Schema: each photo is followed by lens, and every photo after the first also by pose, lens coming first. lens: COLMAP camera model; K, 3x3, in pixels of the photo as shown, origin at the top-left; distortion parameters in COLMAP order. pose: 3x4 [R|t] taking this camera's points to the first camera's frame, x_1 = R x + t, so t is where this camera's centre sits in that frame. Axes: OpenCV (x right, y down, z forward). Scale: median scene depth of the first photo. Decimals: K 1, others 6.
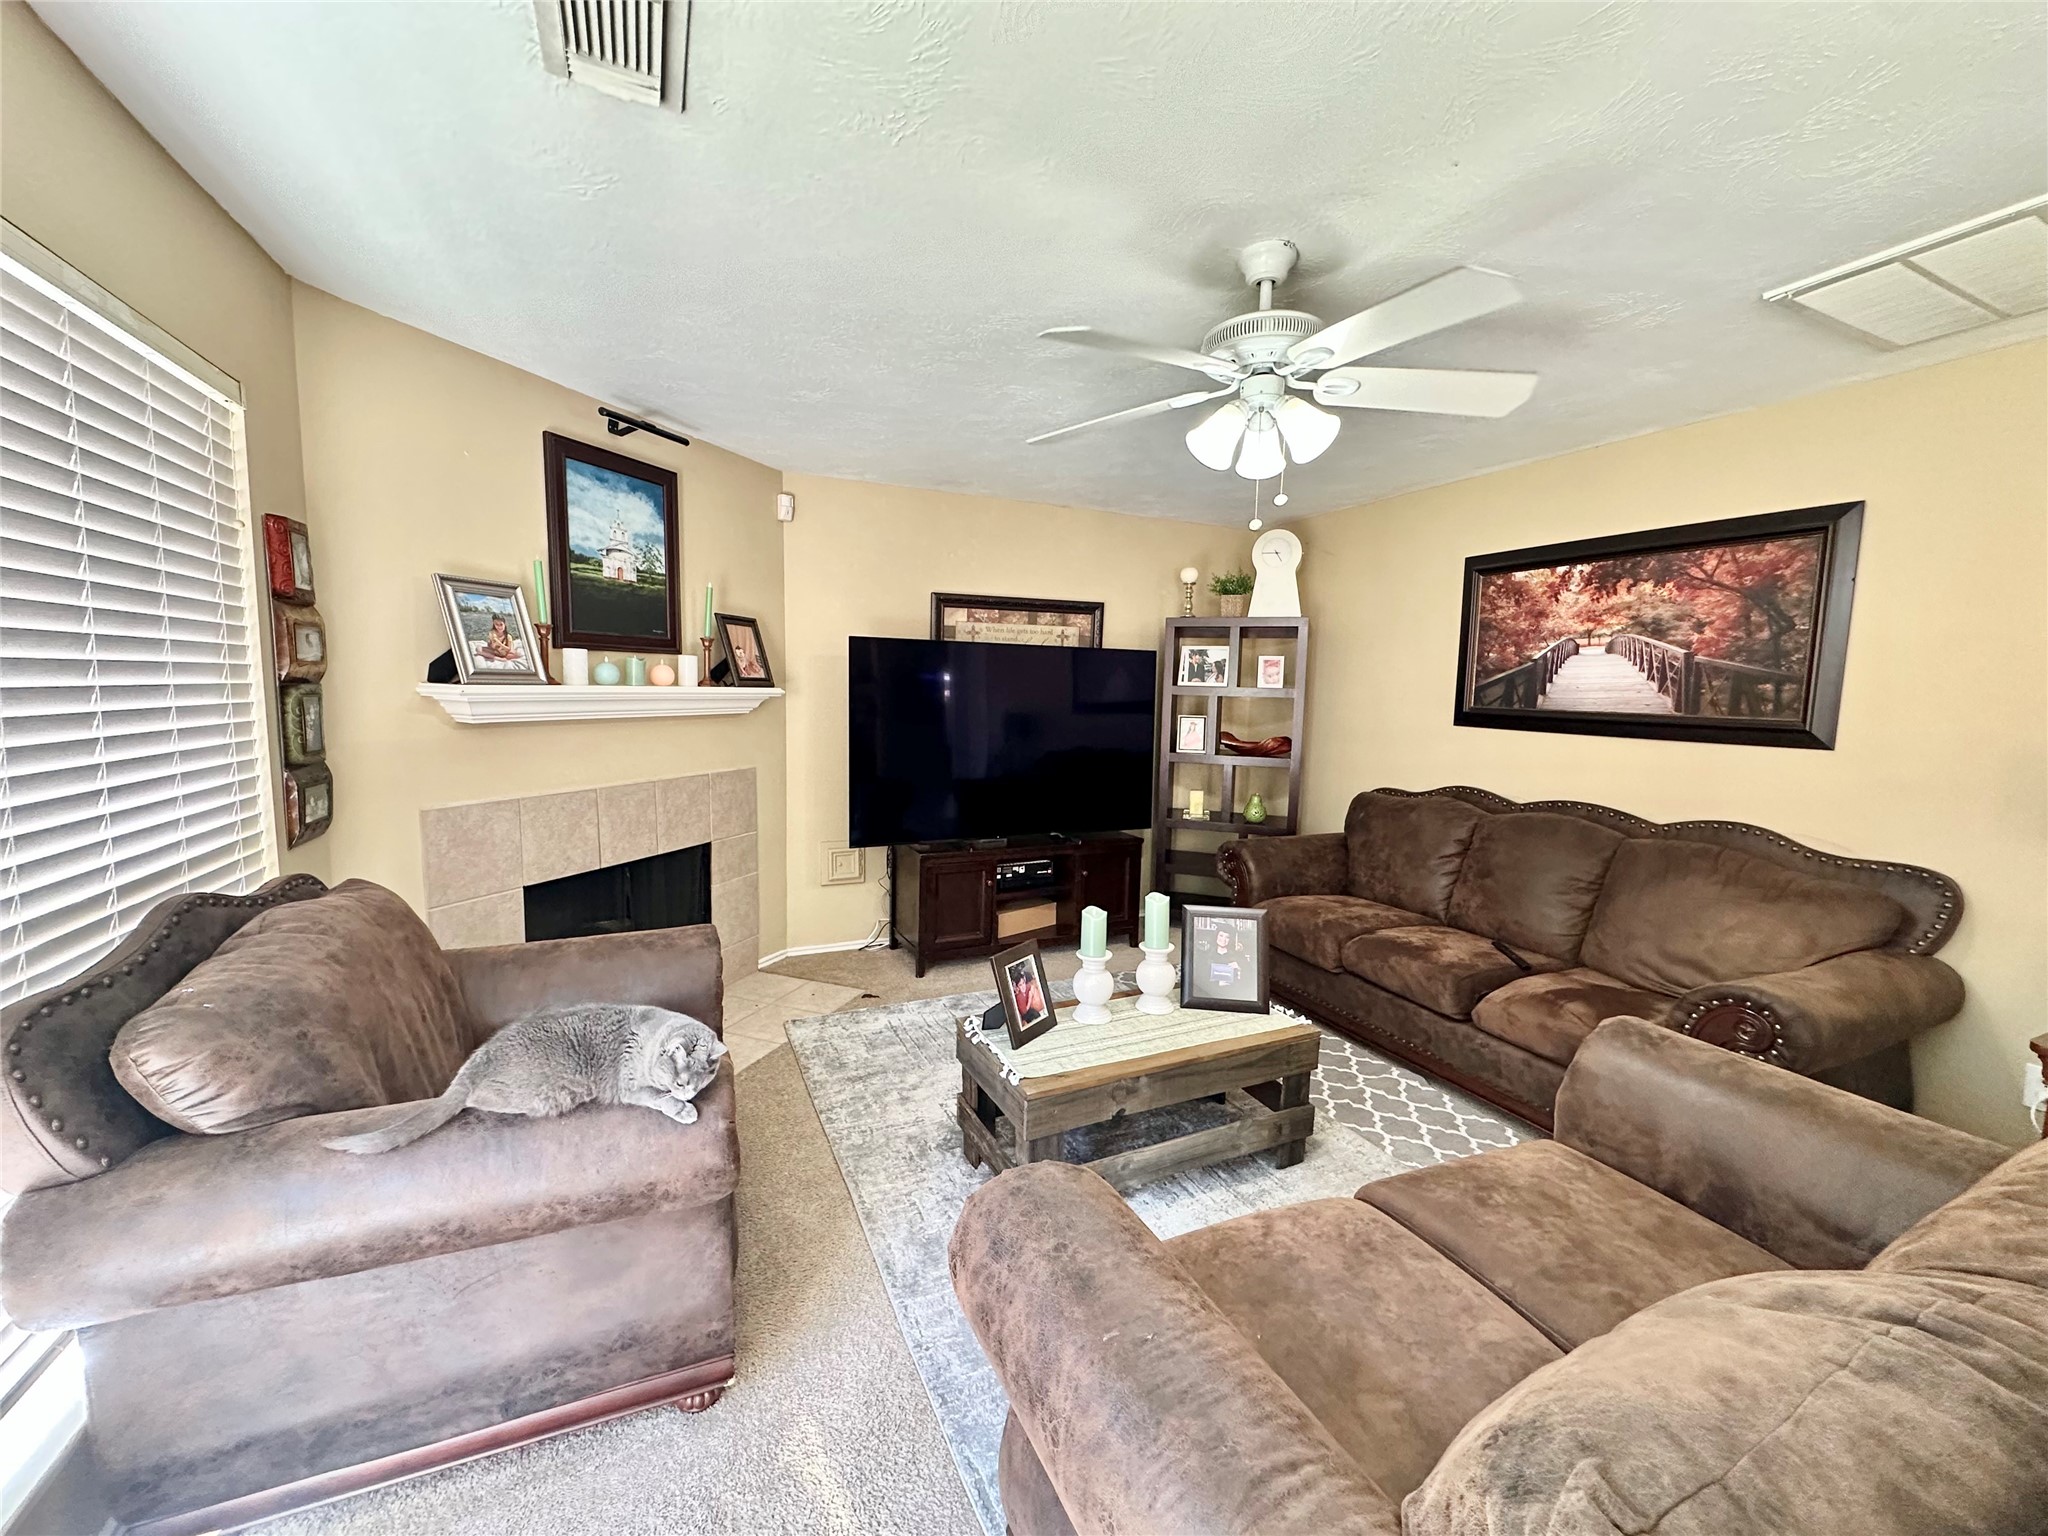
lens RADIAL K [[815.3, 0, 1023.6], [0, 815.3, 762.7], [0, 0, 1]] dist [-0.001707, 0.000567]
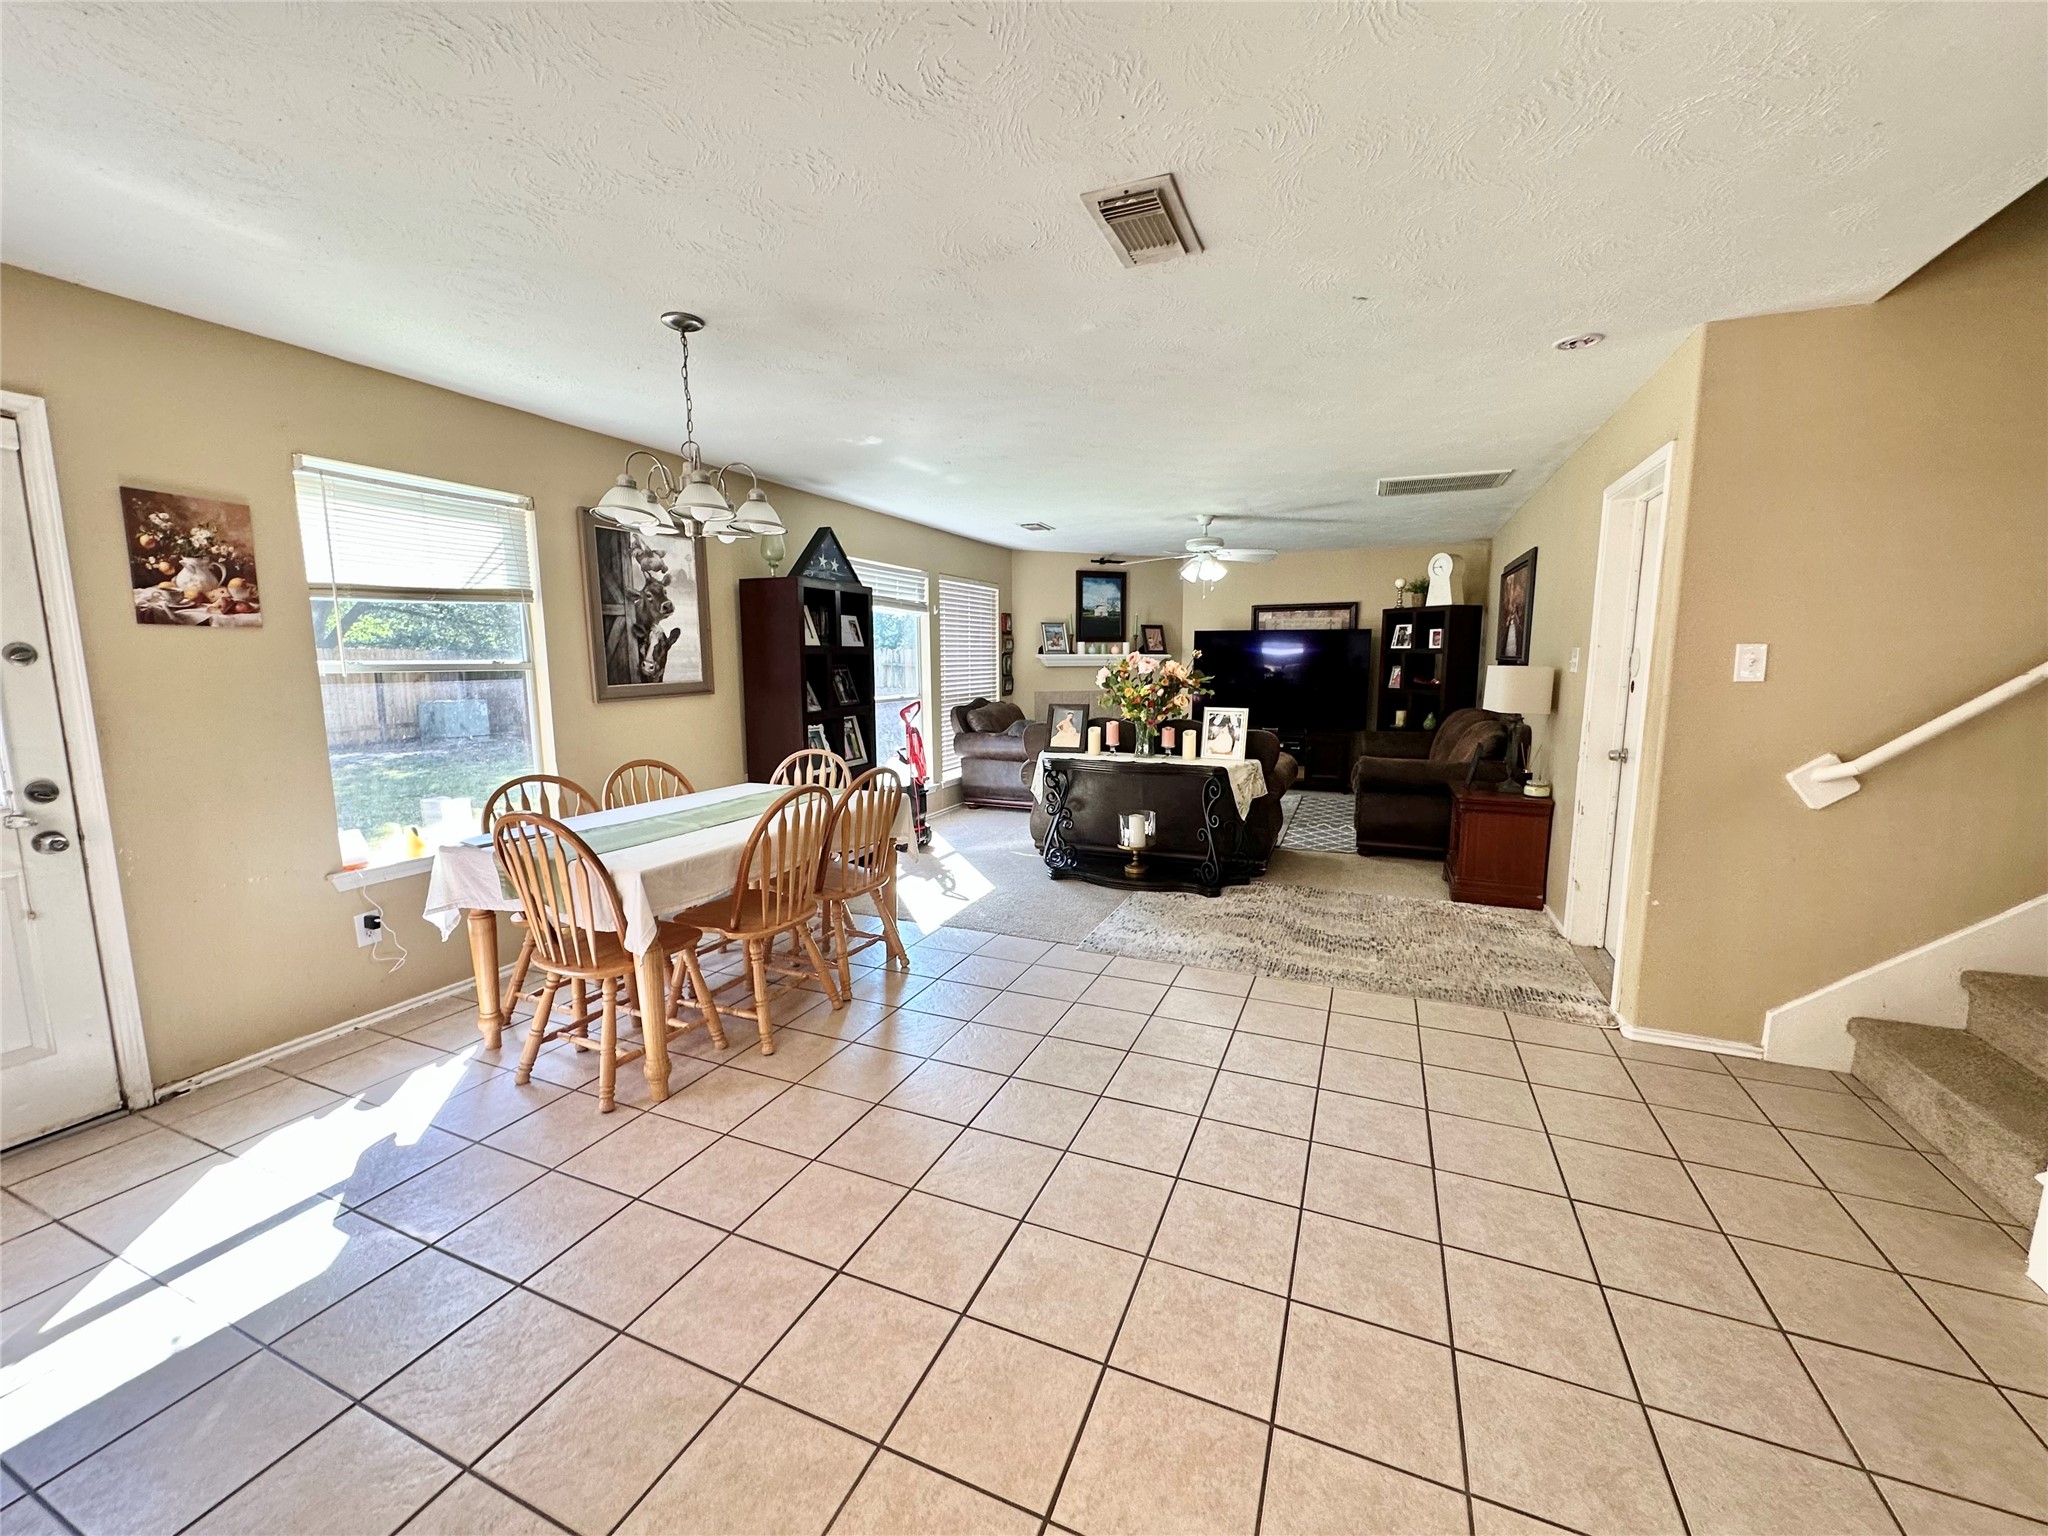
lens RADIAL K [[815.3, 0, 1022.5], [0, 815.3, 765.4], [0, 0, 1]] dist [-0.001707, 0.000567]
pose [[0.669749, 0.077384, -0.738545, 1.402683], [-0.054662, 0.996995, 0.054894, 0.144885], [0.740573, 0.003605, 0.671966, -1.058356]]
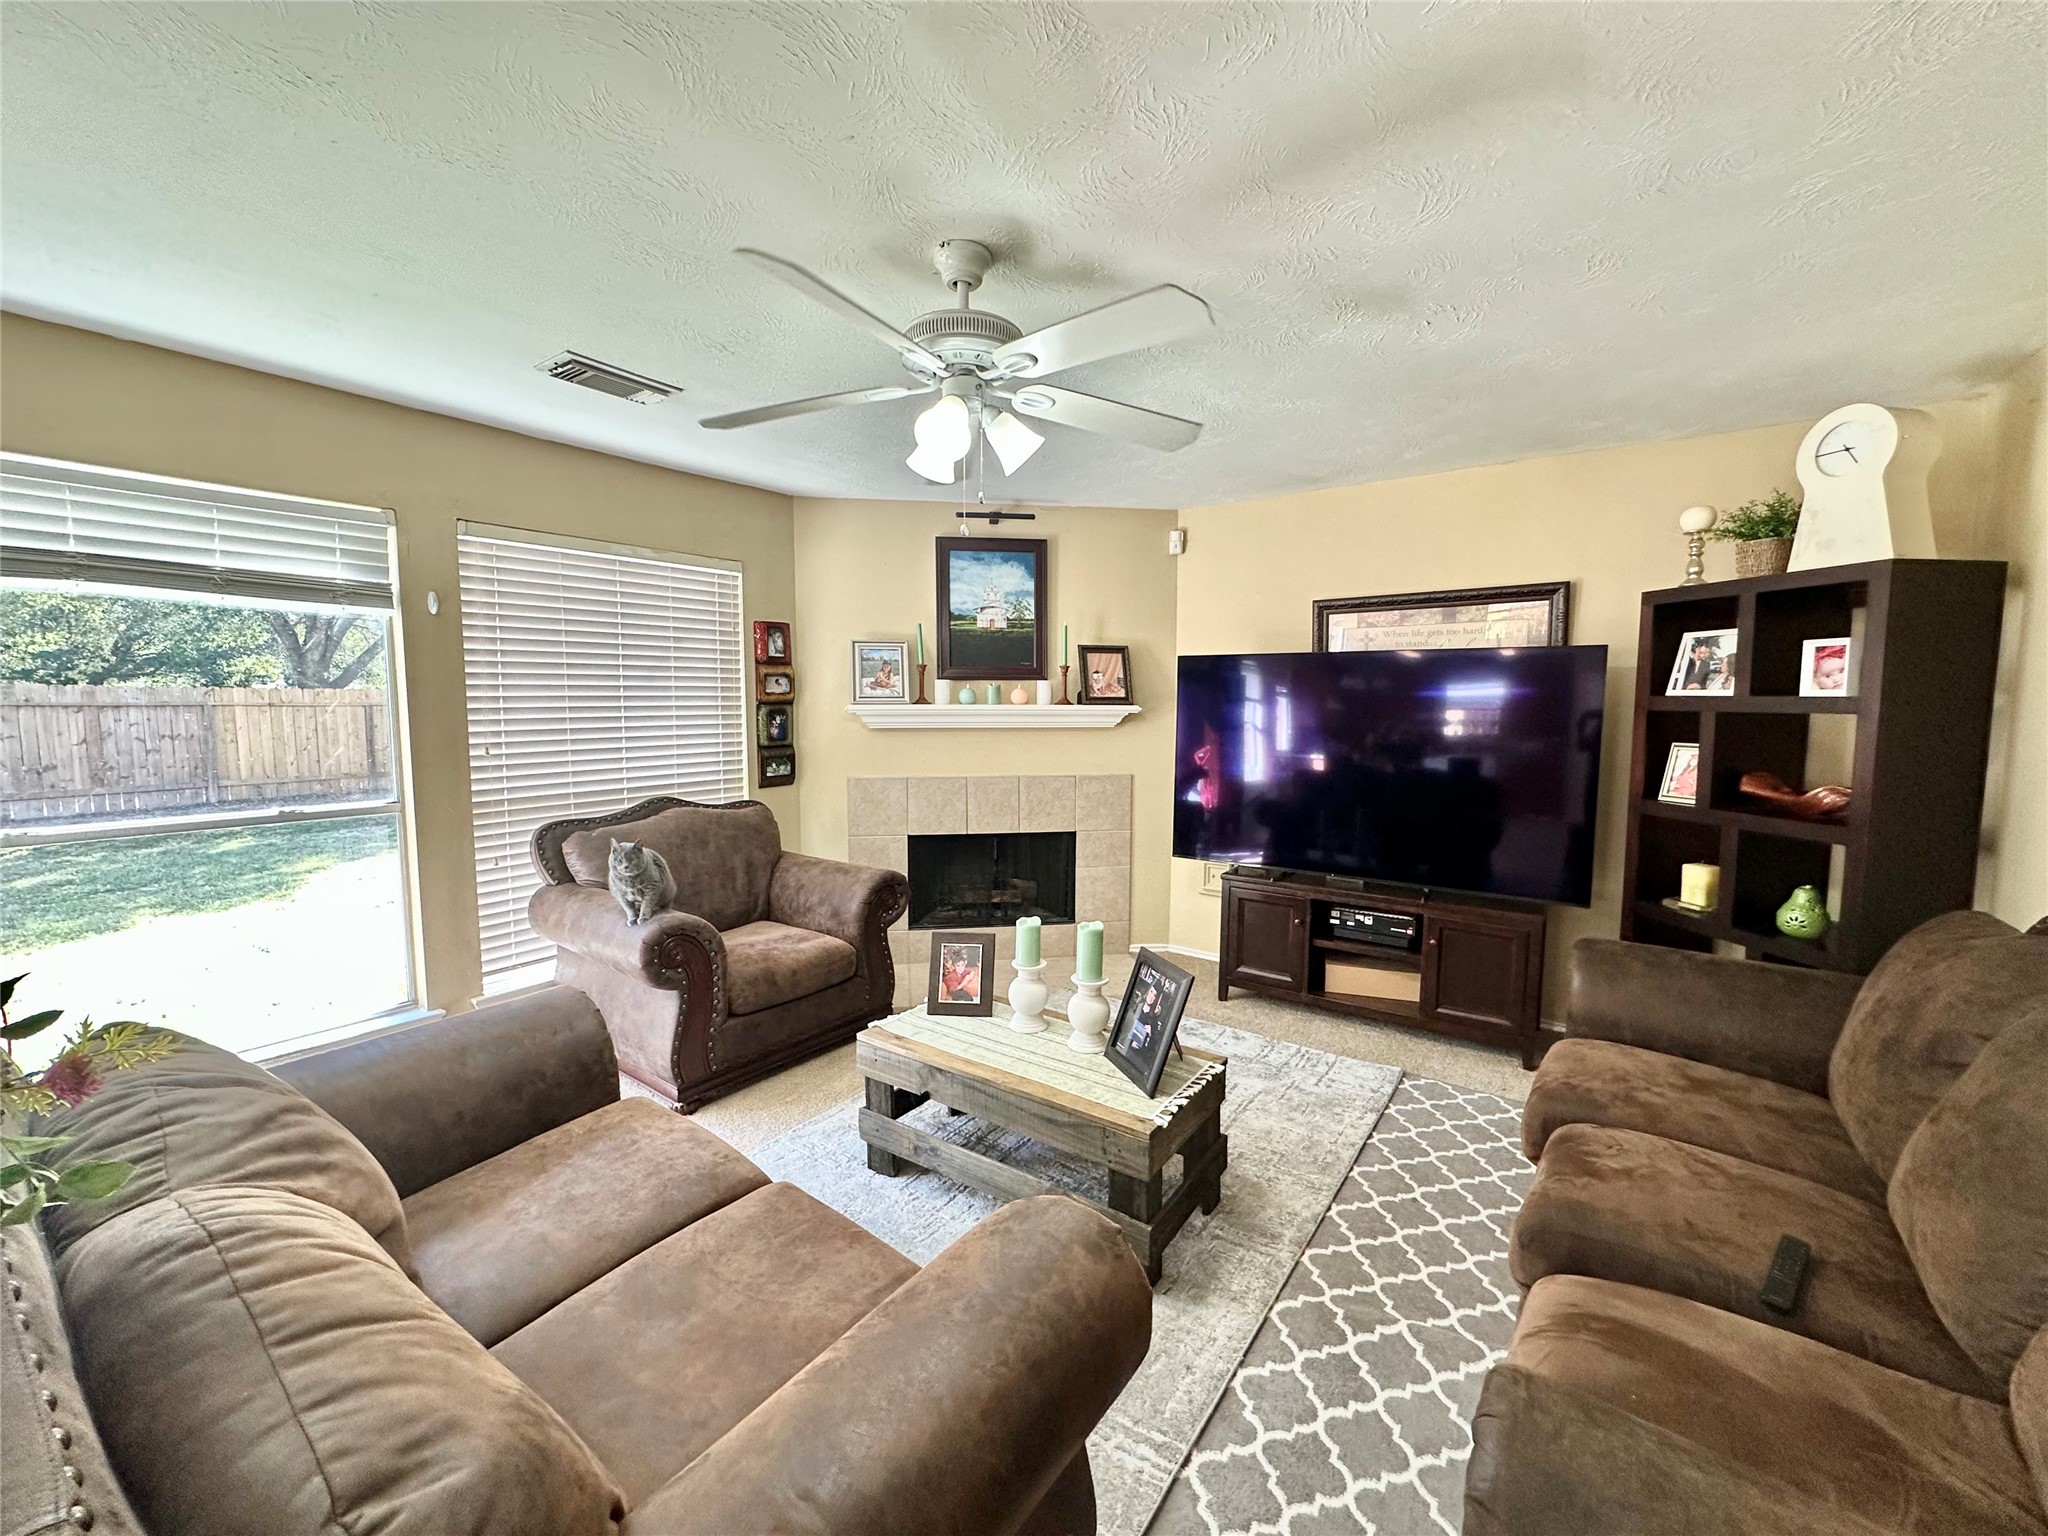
lens RADIAL K [[815.3, 0, 1028.4], [0, 815.3, 768.0], [0, 0, 1]] dist [-0.001707, 0.000567]
pose [[0.492451, 0.056246, -0.868521, 0.735241], [-0.073994, 0.997002, 0.022612, -0.023544], [0.867189, 0.053130, 0.495136, 0.374830]]
